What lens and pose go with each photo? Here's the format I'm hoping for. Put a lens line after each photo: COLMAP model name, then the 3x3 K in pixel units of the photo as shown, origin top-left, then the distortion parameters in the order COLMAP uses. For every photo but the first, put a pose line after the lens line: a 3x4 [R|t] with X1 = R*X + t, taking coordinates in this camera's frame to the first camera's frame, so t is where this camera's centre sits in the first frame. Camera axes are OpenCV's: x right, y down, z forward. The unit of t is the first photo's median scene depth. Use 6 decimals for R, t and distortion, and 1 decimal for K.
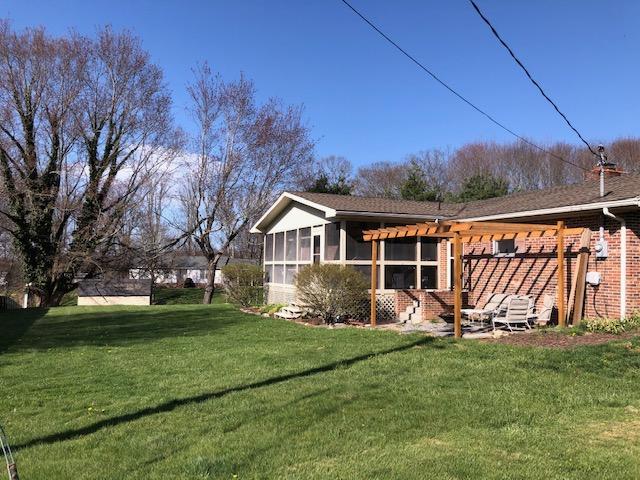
lens RADIAL K [[525.9, 0, 319.6], [0, 525.9, 239.3], [0, 0, 1]] dist [0.035361, -0.028383]
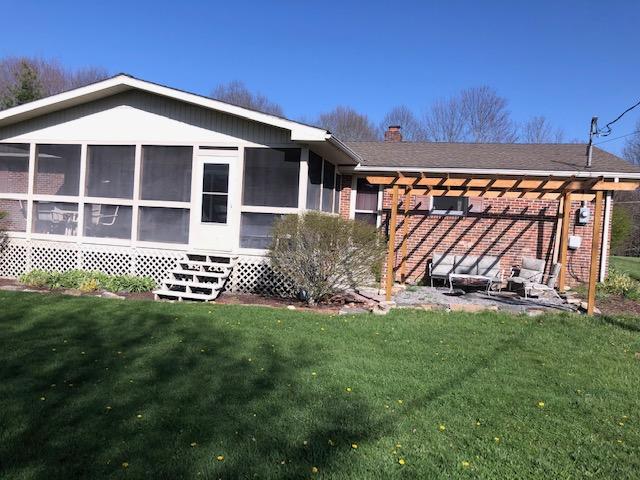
lens RADIAL K [[525.9, 0, 320.0], [0, 525.9, 241.0], [0, 0, 1]] dist [0.035361, -0.028383]
pose [[0.575979, -0.013493, 0.817353, -0.536329], [-0.091449, 0.992524, 0.080828, 0.026078], [-0.812333, -0.121301, 0.570439, 0.673021]]
